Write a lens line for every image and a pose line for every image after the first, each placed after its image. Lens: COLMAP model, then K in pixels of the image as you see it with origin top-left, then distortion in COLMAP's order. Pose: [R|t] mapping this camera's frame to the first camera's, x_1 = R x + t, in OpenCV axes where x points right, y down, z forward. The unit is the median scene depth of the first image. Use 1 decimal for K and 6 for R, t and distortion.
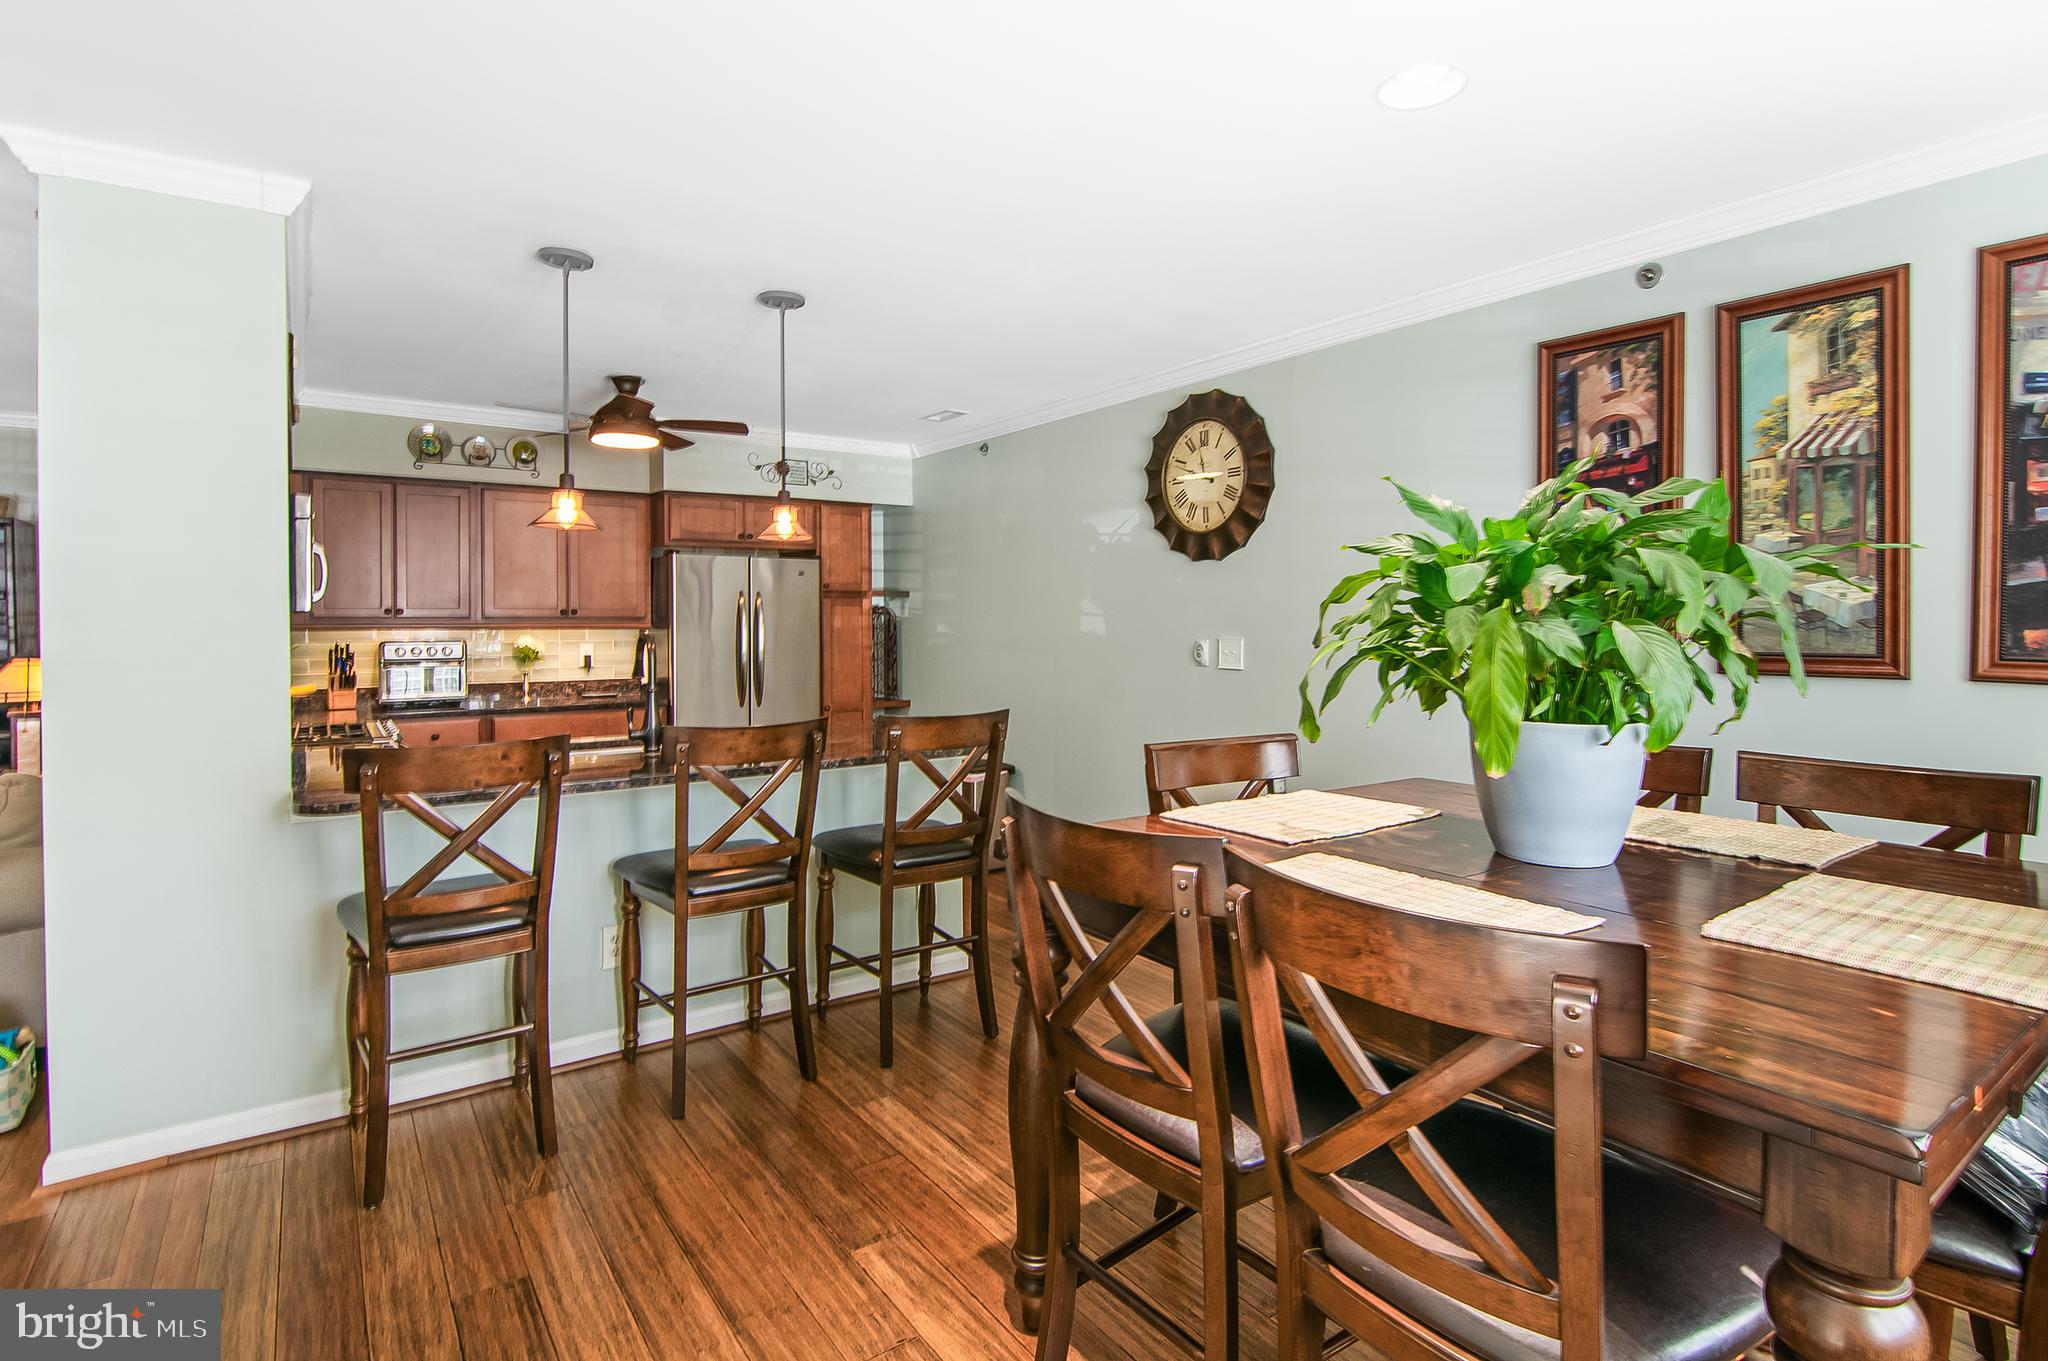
lens RADIAL K [[1002.9, 0, 1015.9], [0, 1002.9, 625.9], [0, 0, 1]] dist [-0.005804, 0.000490]
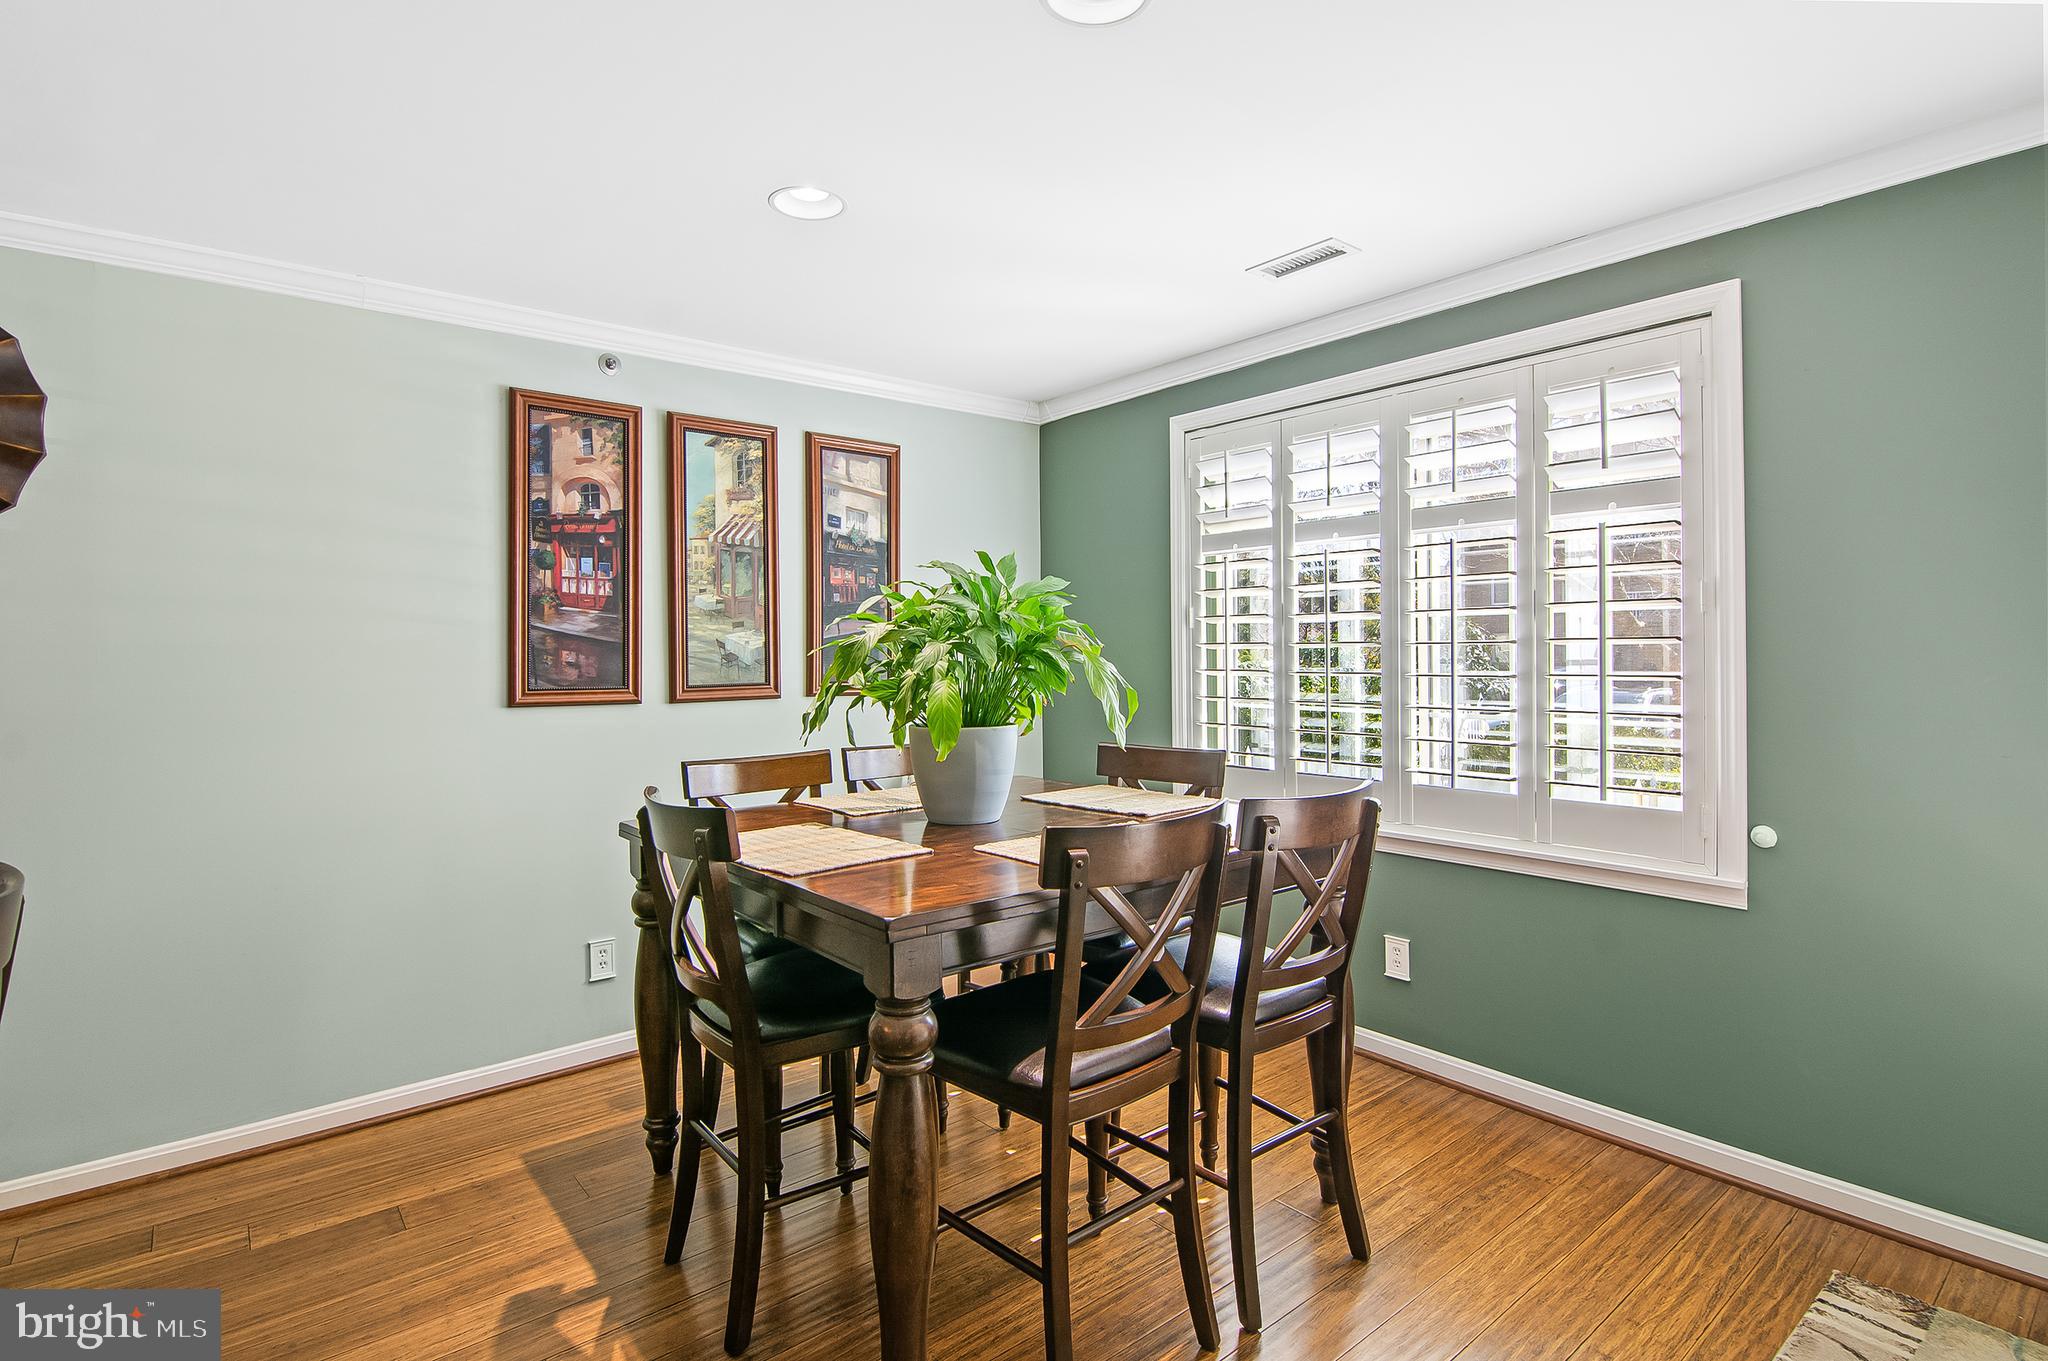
lens RADIAL K [[1002.9, 0, 1021.3], [0, 1002.9, 662.5], [0, 0, 1]] dist [-0.005804, 0.000490]
pose [[-0.065375, -0.010148, 0.997809, -0.600649], [0.015974, 0.999810, 0.011215, -0.010754], [-0.997733, 0.016672, -0.065200, 0.650049]]
